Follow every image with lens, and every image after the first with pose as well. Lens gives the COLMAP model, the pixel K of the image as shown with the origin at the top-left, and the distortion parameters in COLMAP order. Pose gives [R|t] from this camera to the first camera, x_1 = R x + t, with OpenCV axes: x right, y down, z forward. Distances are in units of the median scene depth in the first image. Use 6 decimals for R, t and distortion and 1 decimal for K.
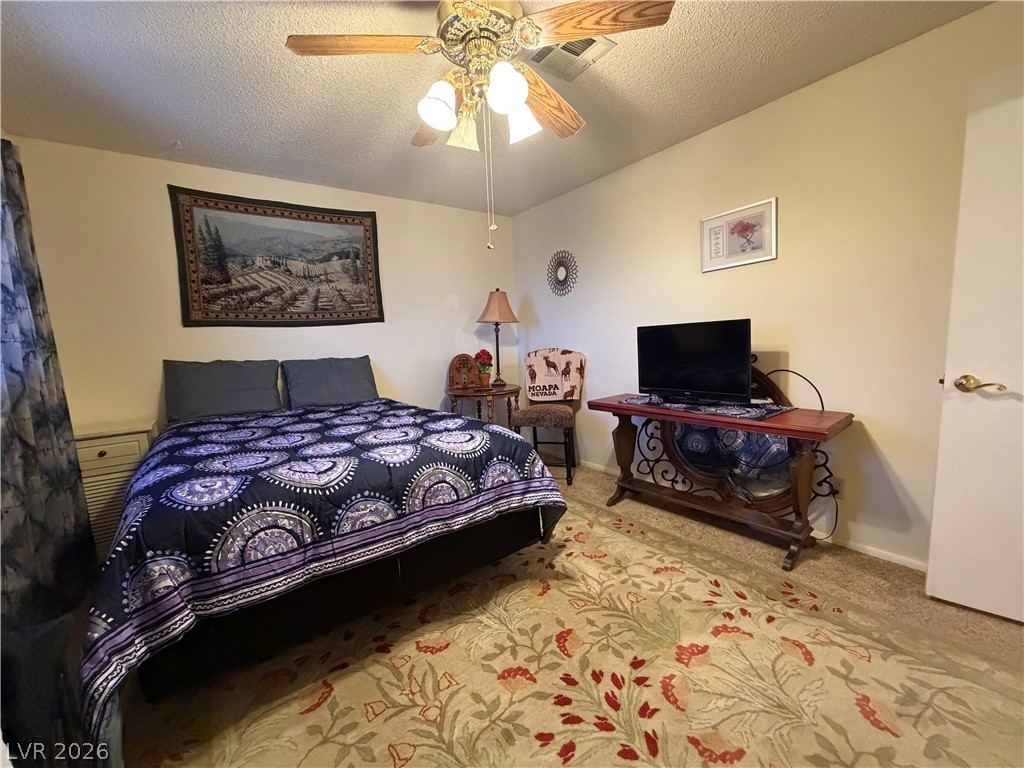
lens RADIAL K [[407.4, 0, 510.5], [0, 407.4, 384.7], [0, 0, 1]] dist [0.000312, 0.000010]
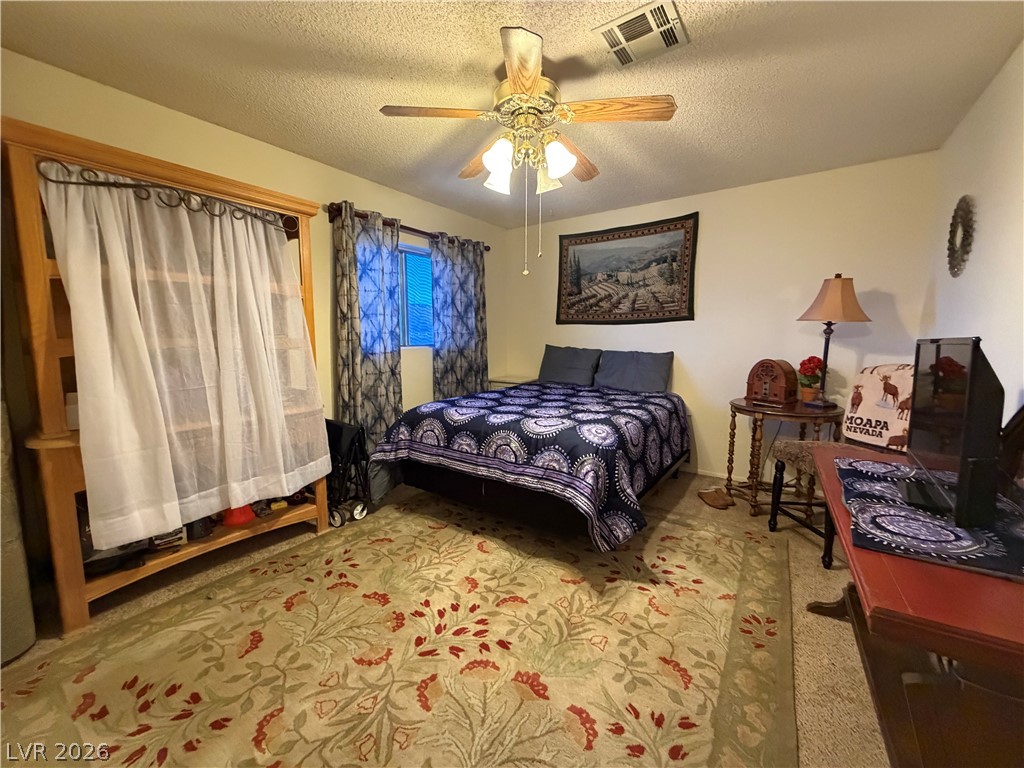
lens RADIAL K [[407.4, 0, 510.5], [0, 407.4, 384.7], [0, 0, 1]] dist [0.000312, 0.000010]
pose [[0.325163, 0.156315, -0.932649, 0.669001], [-0.122410, 0.984904, 0.122396, -0.083736], [0.937702, 0.074367, 0.339389, 0.314059]]
